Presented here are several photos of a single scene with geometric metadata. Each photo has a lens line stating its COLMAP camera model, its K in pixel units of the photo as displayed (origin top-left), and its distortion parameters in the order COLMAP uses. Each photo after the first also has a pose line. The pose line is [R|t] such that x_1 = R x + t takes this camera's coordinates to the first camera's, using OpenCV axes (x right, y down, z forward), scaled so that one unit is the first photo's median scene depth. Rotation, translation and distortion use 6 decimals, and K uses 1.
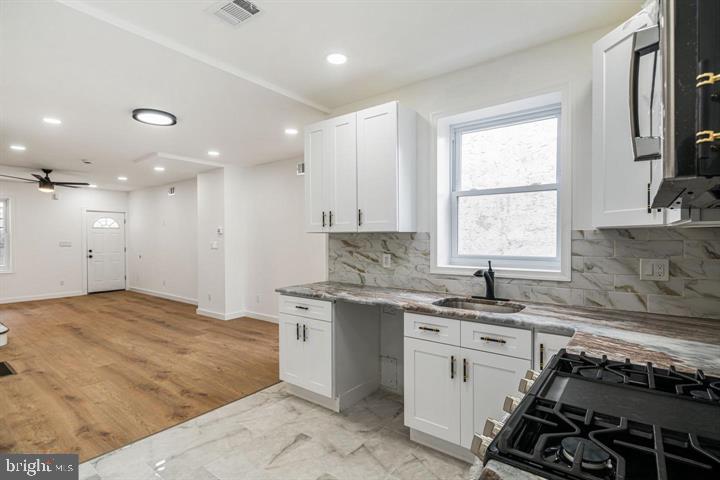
lens RADIAL K [[355.1, 0, 367.2], [0, 355.1, 243.4], [0, 0, 1]] dist [0.005705, -0.002883]
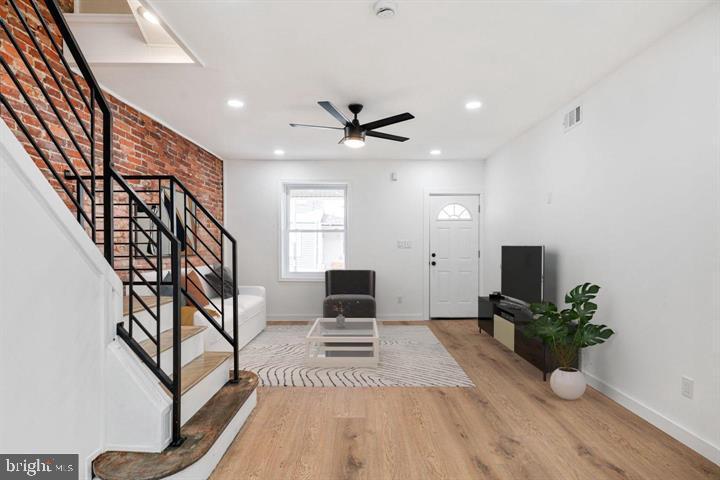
lens RADIAL K [[355.1, 0, 359.7], [0, 355.1, 250.0], [0, 0, 1]] dist [0.005705, -0.002883]
pose [[0.598279, 0.005762, -0.801267, -0.346498], [-0.007994, 0.999967, 0.001222, 0.012885], [0.801248, 0.005674, 0.598305, 0.518831]]
